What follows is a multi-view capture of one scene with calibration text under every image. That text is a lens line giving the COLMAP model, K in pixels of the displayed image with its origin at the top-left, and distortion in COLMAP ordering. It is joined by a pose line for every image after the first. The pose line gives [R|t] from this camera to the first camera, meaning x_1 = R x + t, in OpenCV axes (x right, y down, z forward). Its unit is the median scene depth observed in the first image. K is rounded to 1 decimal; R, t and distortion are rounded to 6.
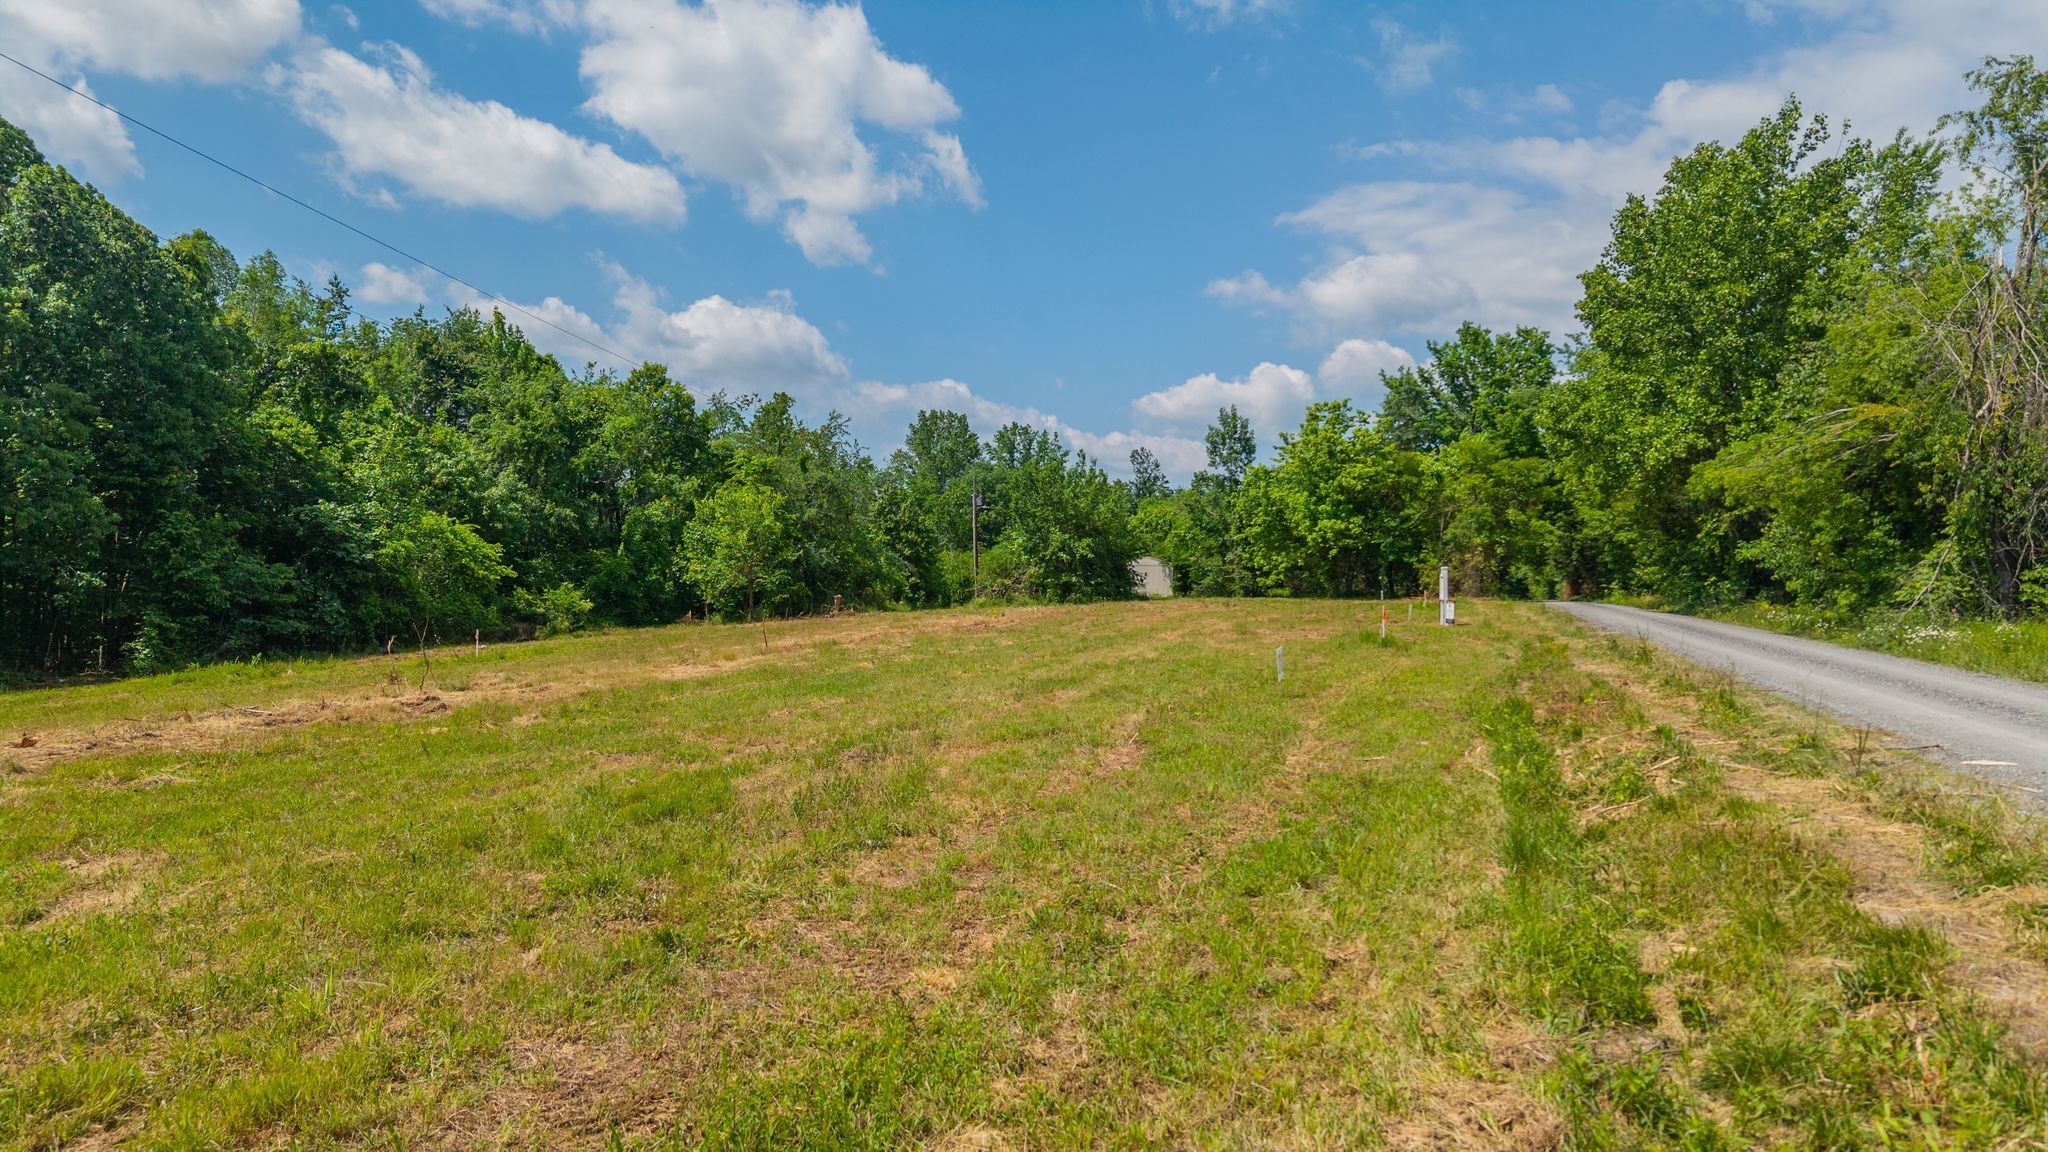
lens RADIAL K [[1410.3, 0, 1024.0], [0, 1410.3, 576.0], [0, 0, 1]] dist [-0.001791, 0.003020]
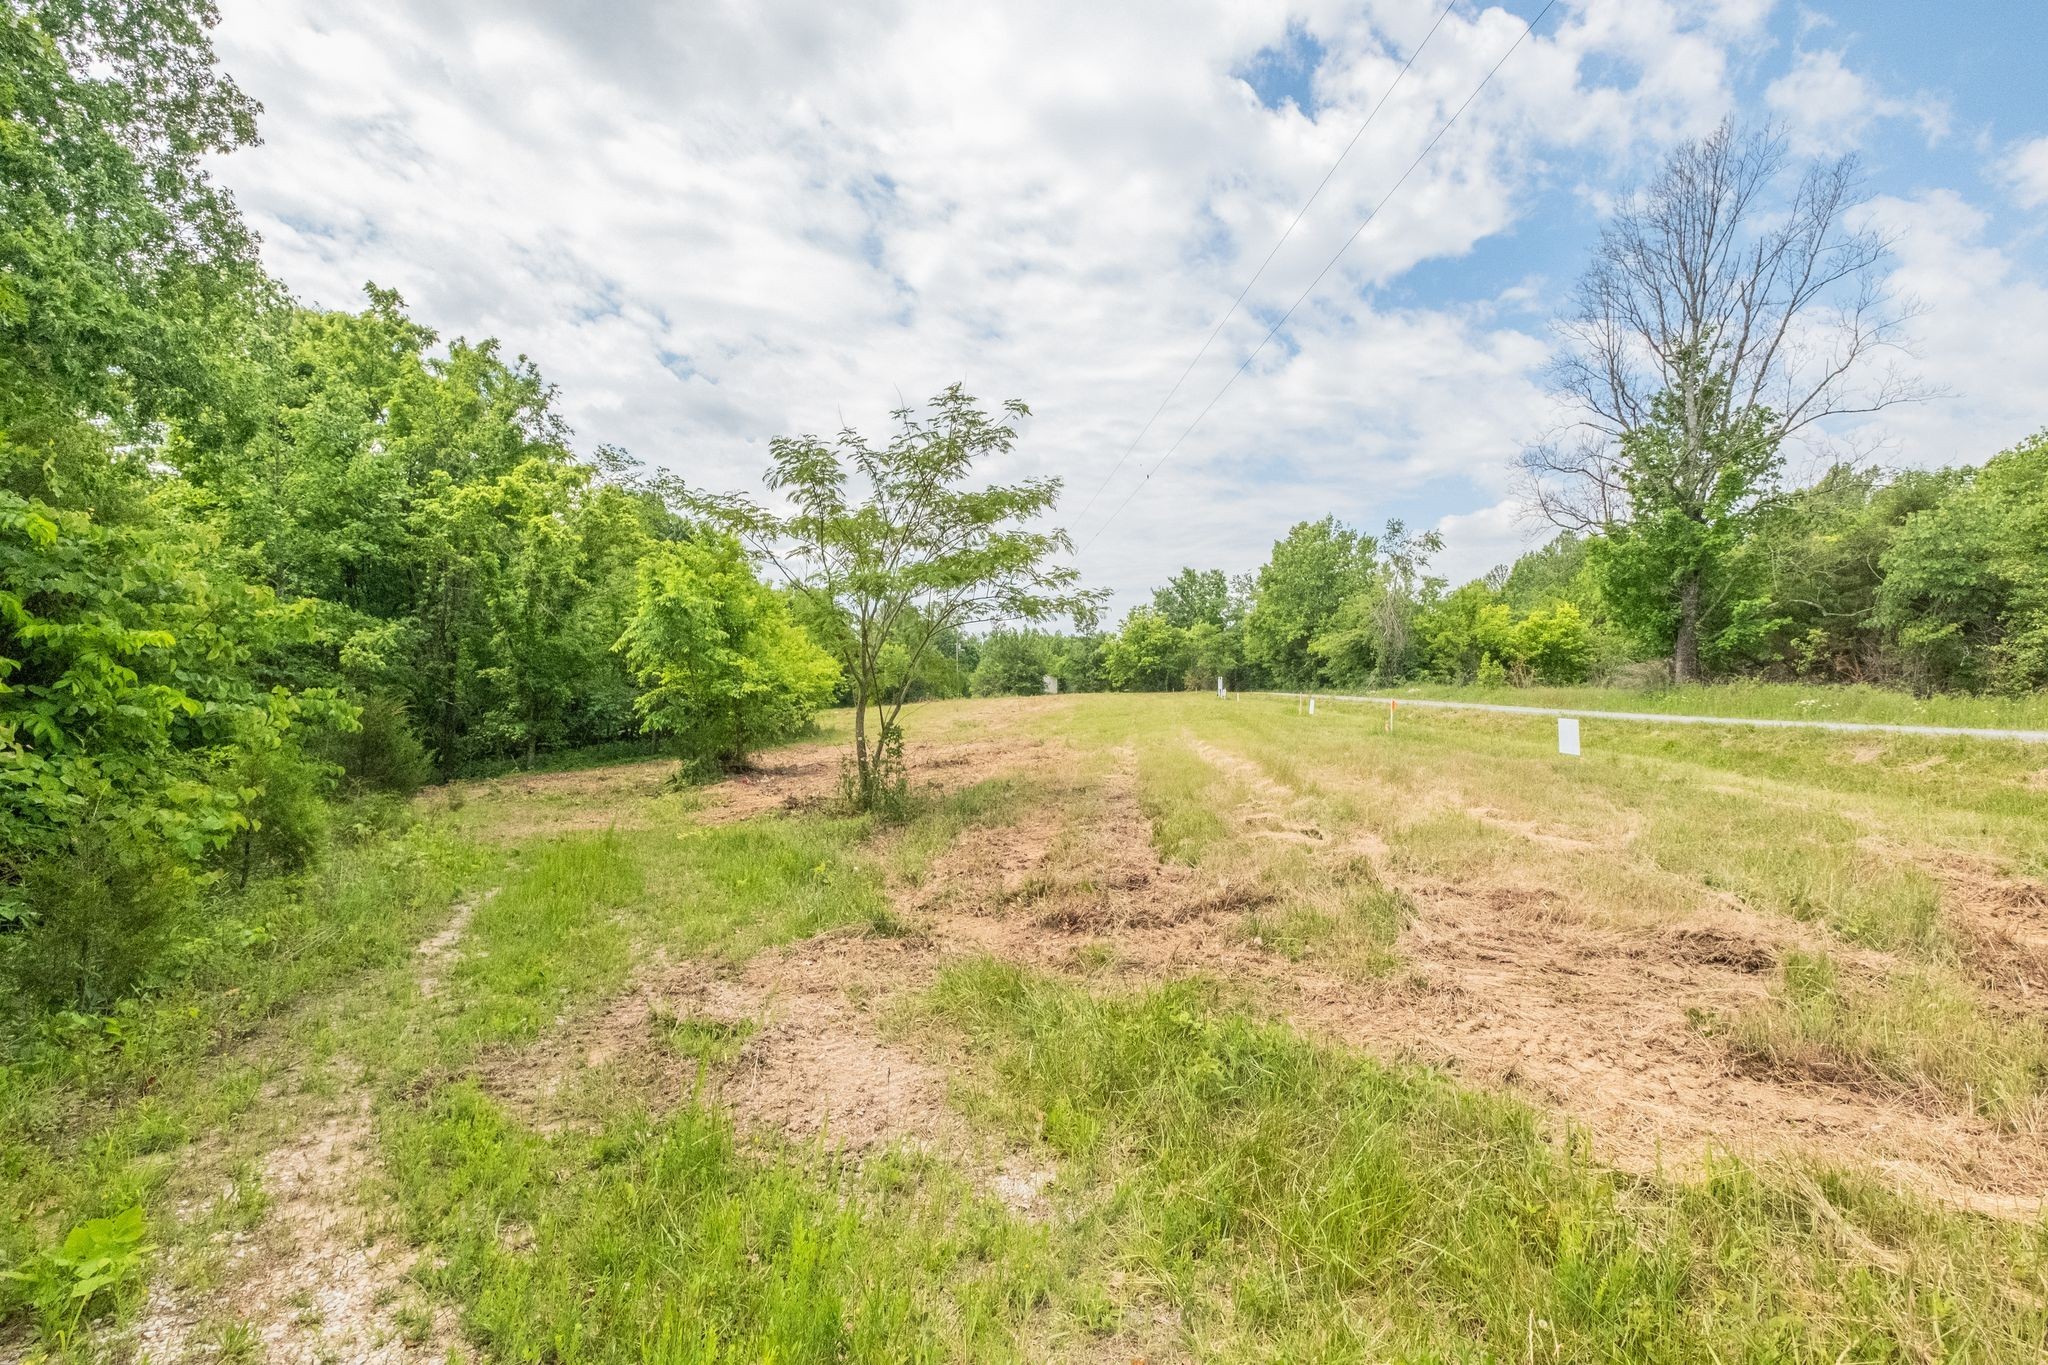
lens RADIAL K [[1031.5, 0, 1024.0], [0, 1031.5, 682.5], [0, 0, 1]] dist [0.002442, 0.000110]
pose [[0.973778, -0.000668, 0.227500, -0.330845], [0.002718, 0.999958, -0.008697, 0.013021], [-0.227485, 0.009087, 0.973739, -0.545929]]
